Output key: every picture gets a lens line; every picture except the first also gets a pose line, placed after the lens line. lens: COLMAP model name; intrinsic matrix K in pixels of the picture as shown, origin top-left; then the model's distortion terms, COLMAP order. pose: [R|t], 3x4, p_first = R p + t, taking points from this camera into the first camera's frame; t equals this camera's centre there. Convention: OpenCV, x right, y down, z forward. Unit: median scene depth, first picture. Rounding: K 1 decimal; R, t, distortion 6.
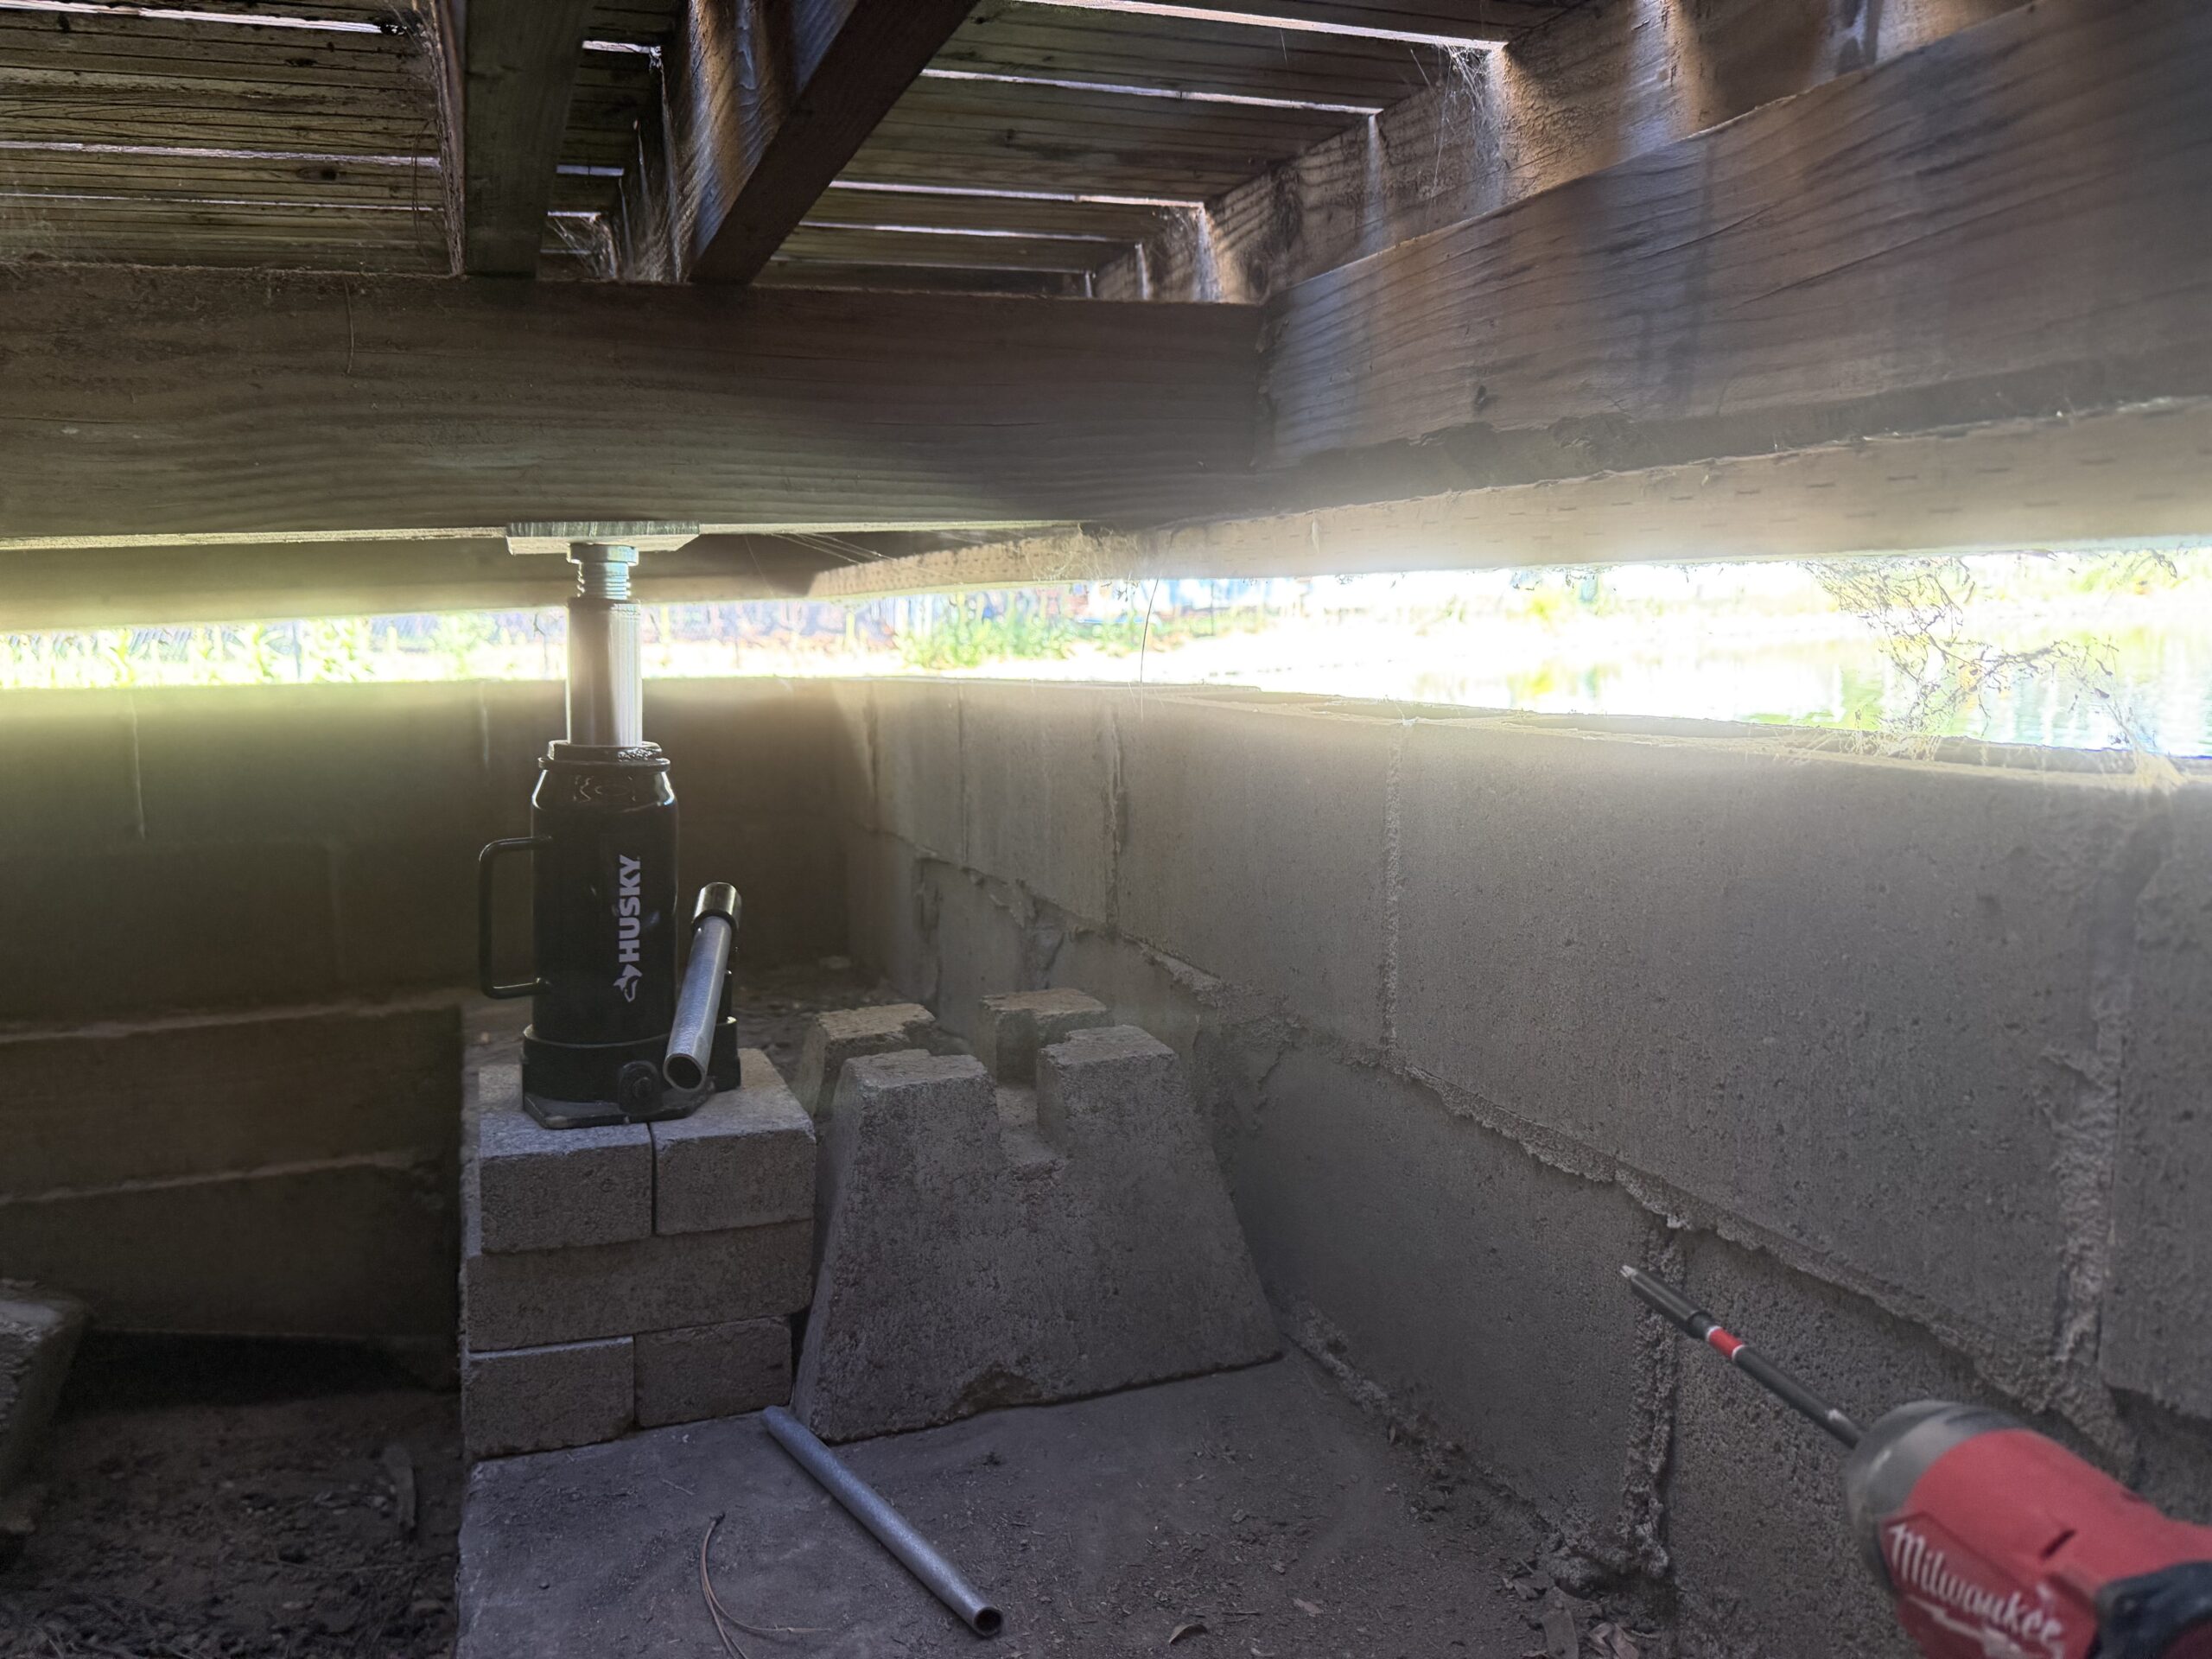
lens RADIAL K [[1588.5, 0, 1106.0], [0, 1588.5, 829.5], [0, 0, 1]] dist [-0.005838, -0.002564]
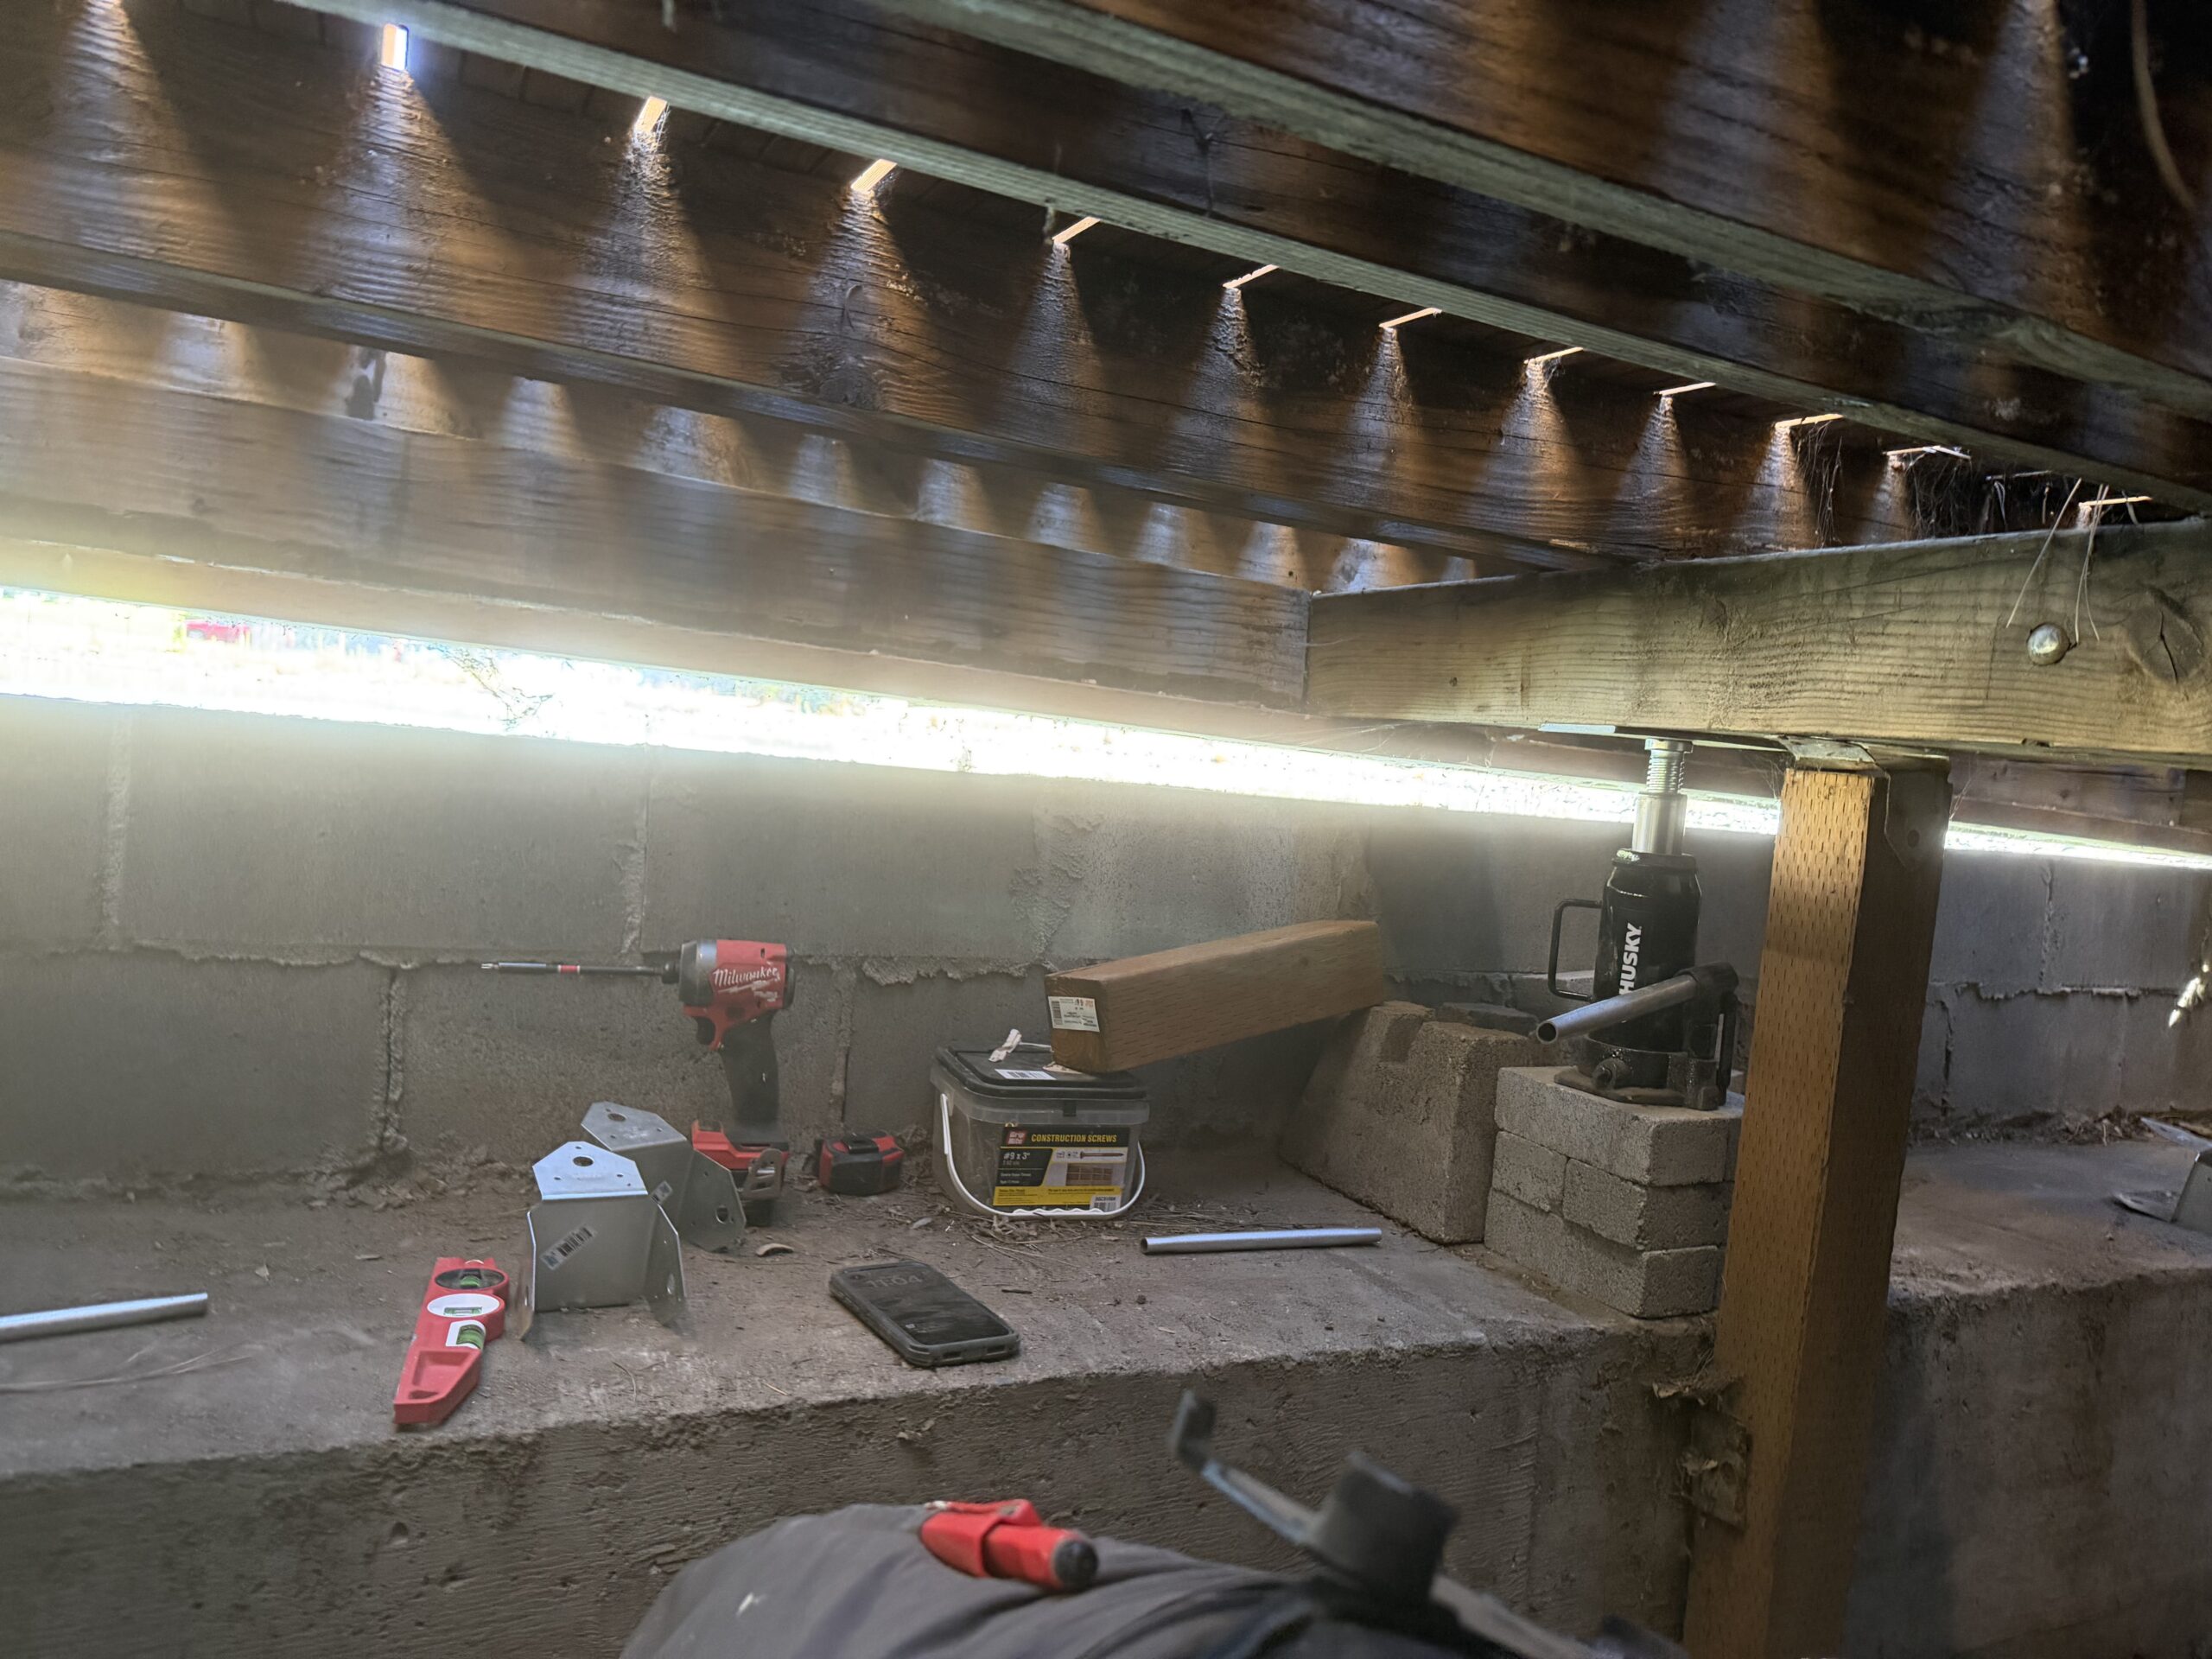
lens RADIAL K [[1588.5, 0, 1106.0], [0, 1588.5, 829.5], [0, 0, 1]] dist [-0.005838, -0.002564]
pose [[-0.095608, -0.024931, 0.995107, -1.684921], [0.042007, 0.998695, 0.029057, 0.053363], [-0.994532, 0.044579, -0.094436, 0.300165]]
